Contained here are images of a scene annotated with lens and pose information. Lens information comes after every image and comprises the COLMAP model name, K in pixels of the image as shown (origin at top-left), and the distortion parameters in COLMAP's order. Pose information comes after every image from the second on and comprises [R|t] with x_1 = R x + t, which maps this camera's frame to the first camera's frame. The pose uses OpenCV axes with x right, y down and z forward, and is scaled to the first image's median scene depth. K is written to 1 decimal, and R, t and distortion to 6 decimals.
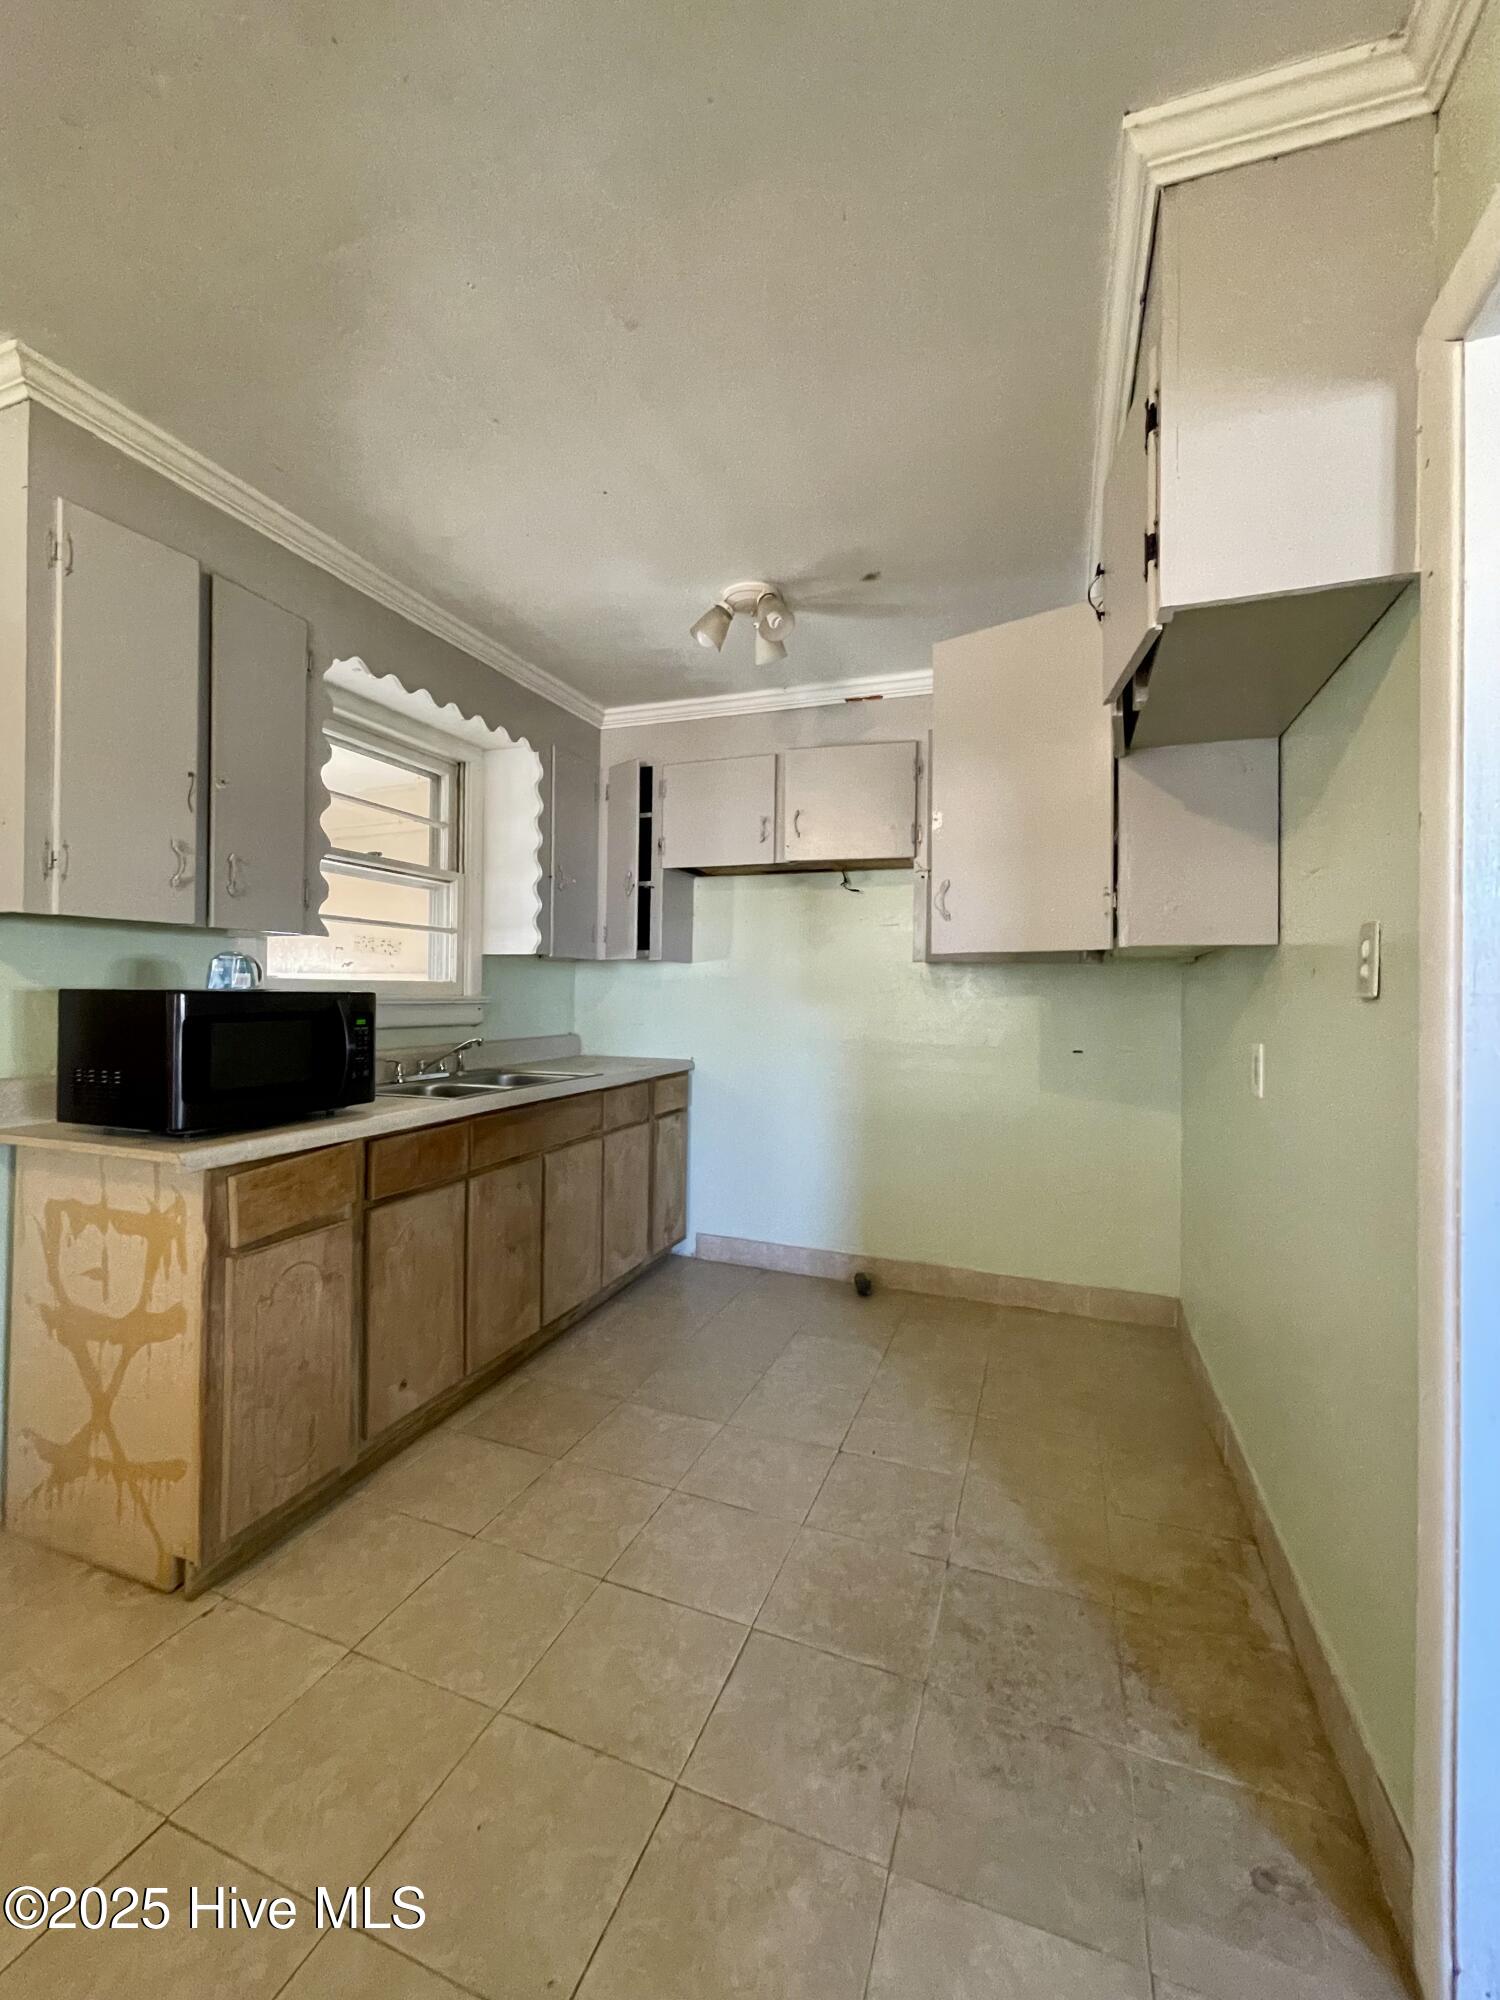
lens RADIAL K [[809.2, 0, 755.8], [0, 809.2, 994.3], [0, 0, 1]] dist [-0.001767, 0.000746]
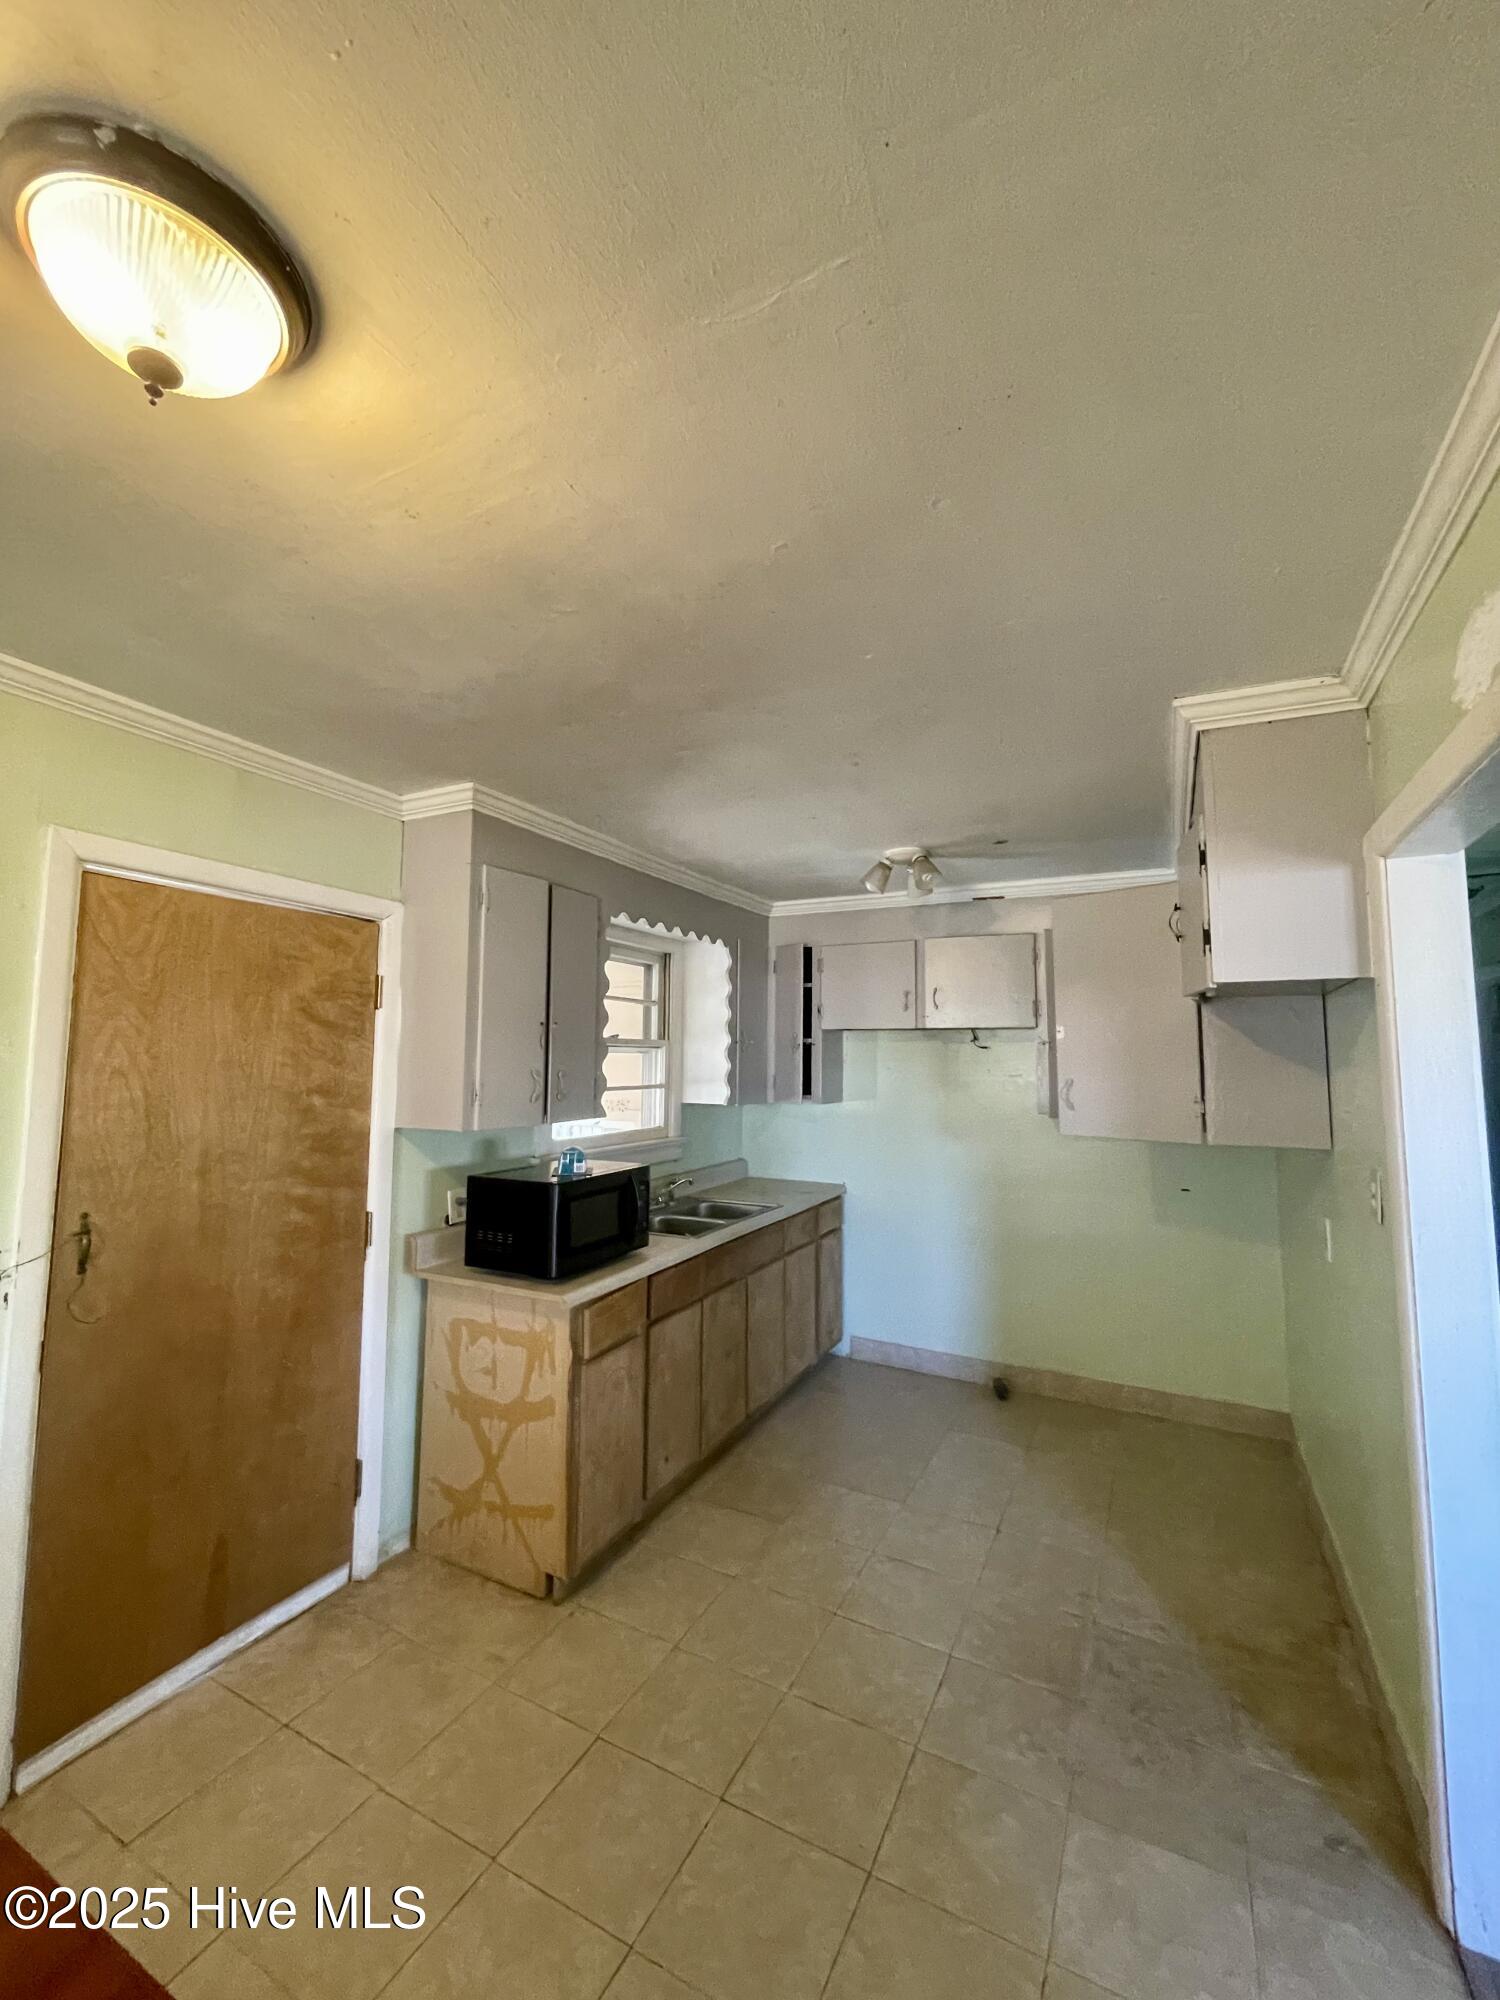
lens RADIAL K [[809.2, 0, 755.7], [0, 809.2, 994.9], [0, 0, 1]] dist [-0.001767, 0.000746]
pose [[0.993245, -0.015222, -0.115034, -0.132941], [0.005576, 0.996474, -0.083717, -0.193323], [0.115903, 0.082510, 0.989828, -0.420914]]
